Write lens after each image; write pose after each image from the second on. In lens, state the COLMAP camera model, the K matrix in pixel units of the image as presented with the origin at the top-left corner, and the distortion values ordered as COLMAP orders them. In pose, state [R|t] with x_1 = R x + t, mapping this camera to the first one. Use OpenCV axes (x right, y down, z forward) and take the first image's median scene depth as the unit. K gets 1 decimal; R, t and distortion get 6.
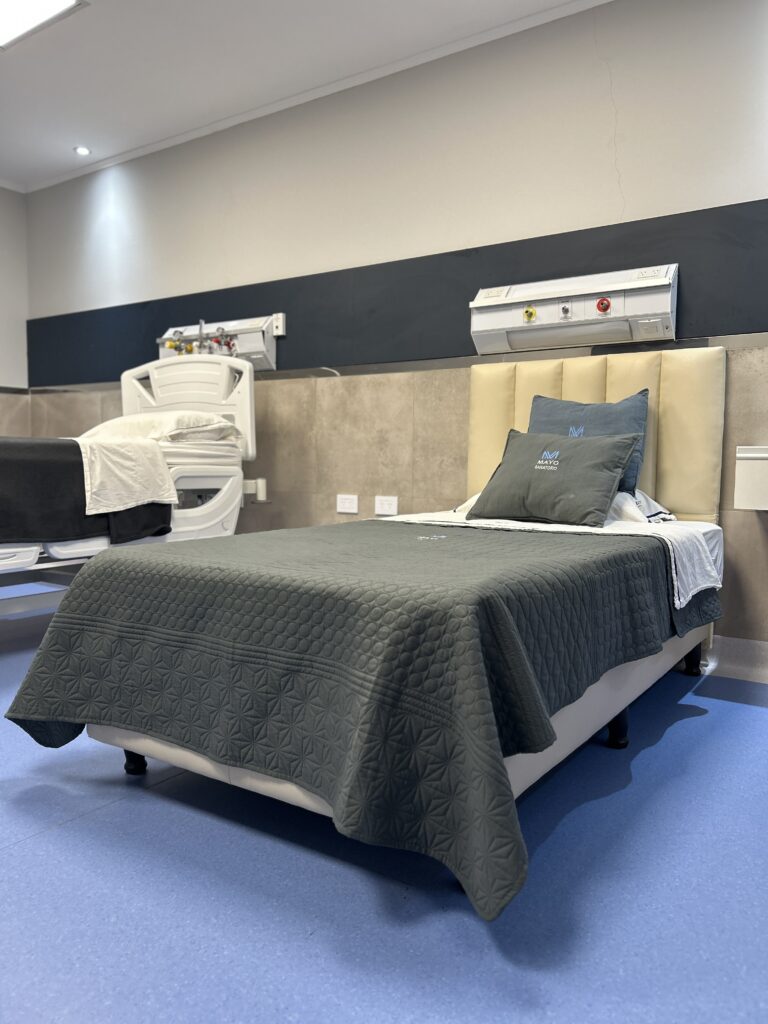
lens RADIAL K [[775.4, 0, 375.5], [0, 775.4, 516.9], [0, 0, 1]] dist [0.070392, -0.064563]
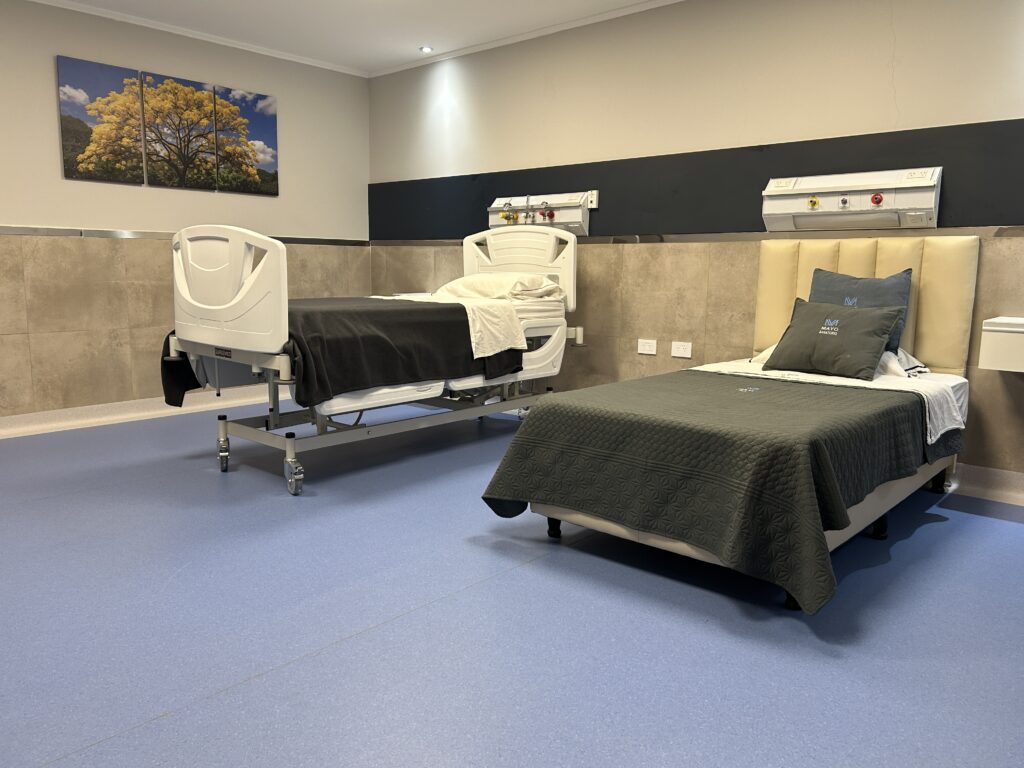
lens RADIAL K [[775.4, 0, 501.7], [0, 775.4, 378.8], [0, 0, 1]] dist [0.070392, -0.064563]
pose [[0.992020, 0.022517, -0.124051, -0.161863], [-0.014076, 0.997551, 0.068506, -0.068730], [0.125289, -0.066213, 0.989908, -0.387761]]
